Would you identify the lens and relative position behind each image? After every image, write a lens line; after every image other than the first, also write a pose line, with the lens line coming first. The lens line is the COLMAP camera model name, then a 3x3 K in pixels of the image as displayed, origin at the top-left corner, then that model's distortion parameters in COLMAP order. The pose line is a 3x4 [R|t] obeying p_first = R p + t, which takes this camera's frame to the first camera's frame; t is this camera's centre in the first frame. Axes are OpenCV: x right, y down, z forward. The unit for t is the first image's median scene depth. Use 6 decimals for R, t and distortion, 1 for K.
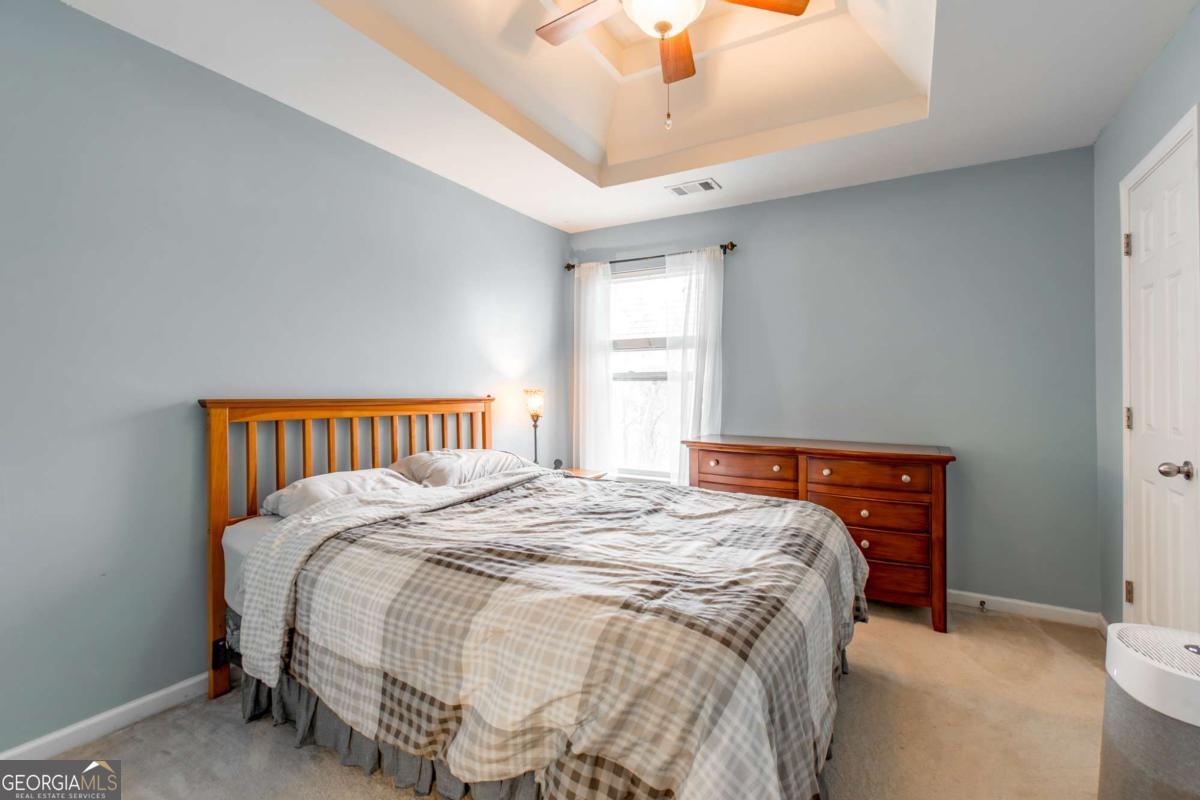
lens RADIAL K [[540.4, 0, 602.3], [0, 540.4, 399.2], [0, 0, 1]] dist [0.002127, -0.000786]
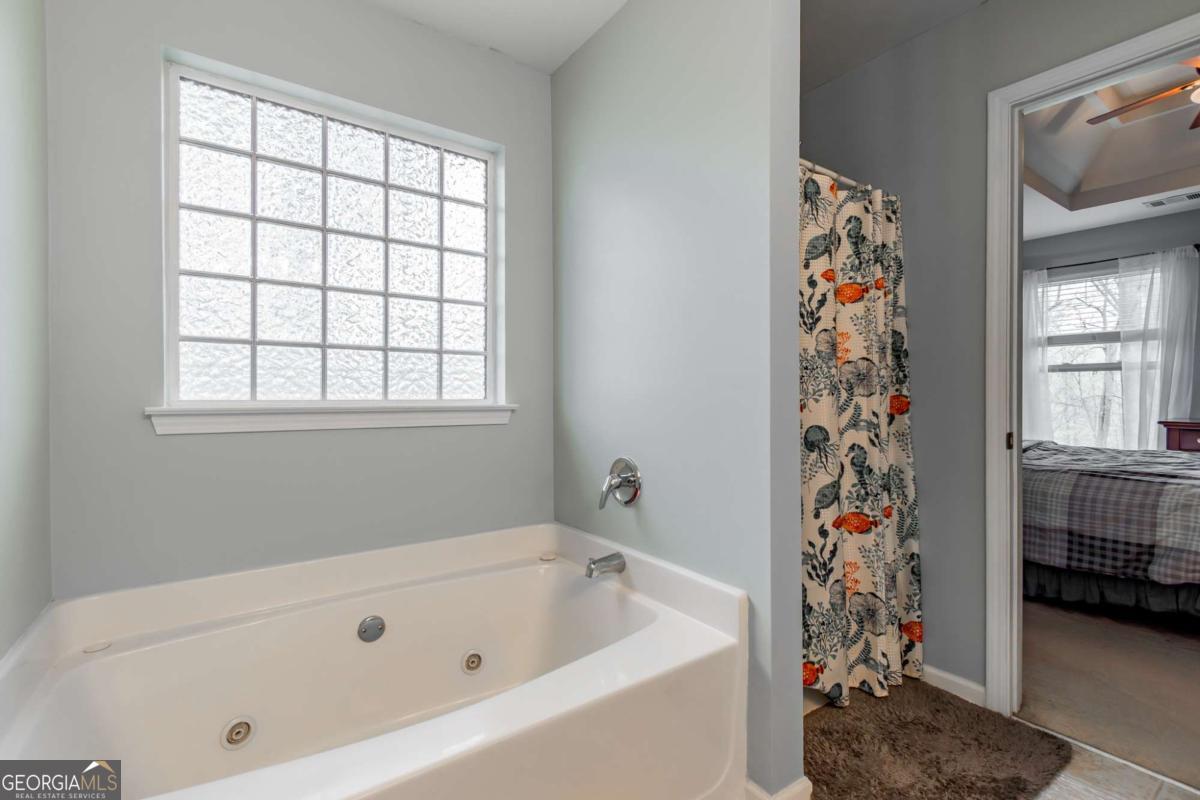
lens RADIAL K [[540.4, 0, 595.5], [0, 540.4, 403.1], [0, 0, 1]] dist [0.002127, -0.000786]
pose [[0.910092, 0.001049, -0.414404, -0.425445], [0.001631, 0.999980, 0.006114, 0.026700], [0.414402, -0.006240, 0.910073, -0.496754]]
